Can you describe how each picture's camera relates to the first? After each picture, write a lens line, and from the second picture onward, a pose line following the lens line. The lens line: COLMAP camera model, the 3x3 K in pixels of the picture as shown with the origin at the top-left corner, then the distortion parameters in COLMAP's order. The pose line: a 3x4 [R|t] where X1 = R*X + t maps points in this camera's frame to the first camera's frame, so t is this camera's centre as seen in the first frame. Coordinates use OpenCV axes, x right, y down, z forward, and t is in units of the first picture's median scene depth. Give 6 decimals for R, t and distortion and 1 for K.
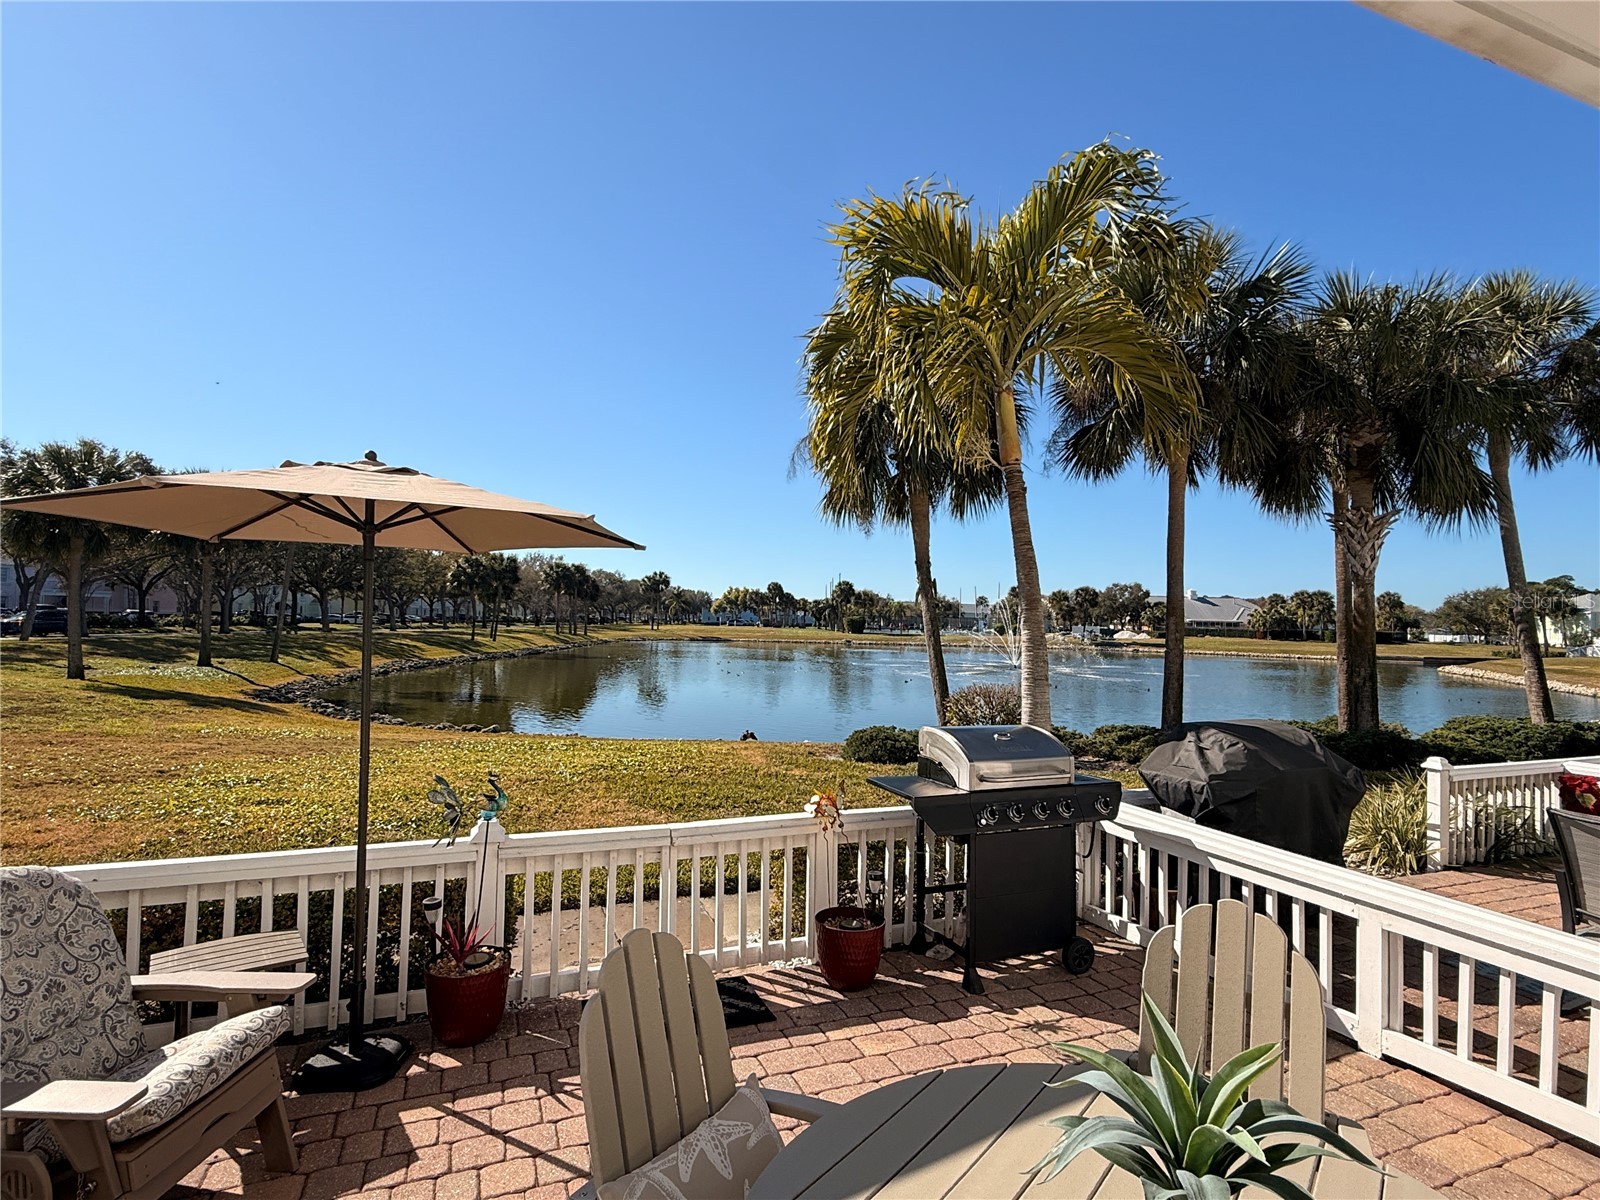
lens RADIAL K [[809.6, 0, 800.0], [0, 809.6, 600.0], [0, 0, 1]] dist [-0.002396, -0.000038]
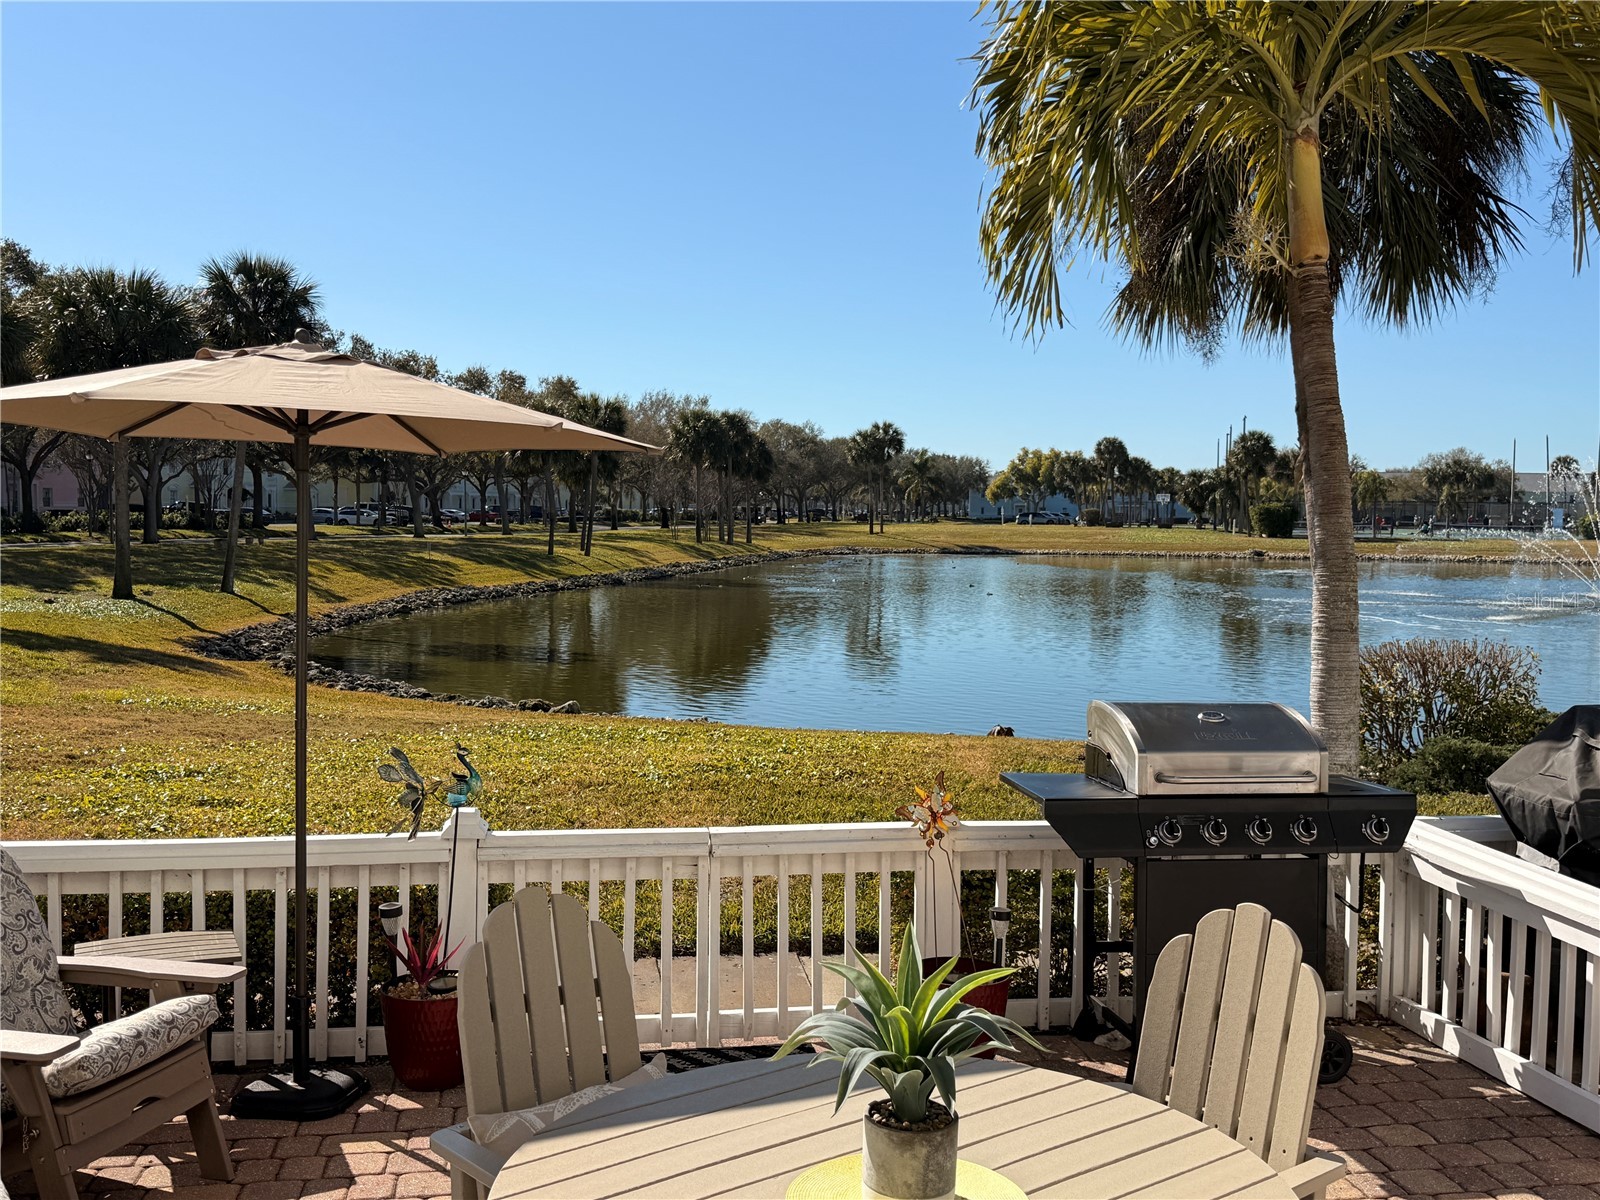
lens RADIAL K [[1556.0, 0, 800.0], [0, 1556.0, 600.0], [0, 0, 1]] dist [0.153806, -0.325946]
pose [[0.973714, 0.004567, -0.227728, 0.106064], [0.013763, 0.996792, 0.078840, -0.013584], [0.227358, -0.079902, 0.970528, -0.138454]]
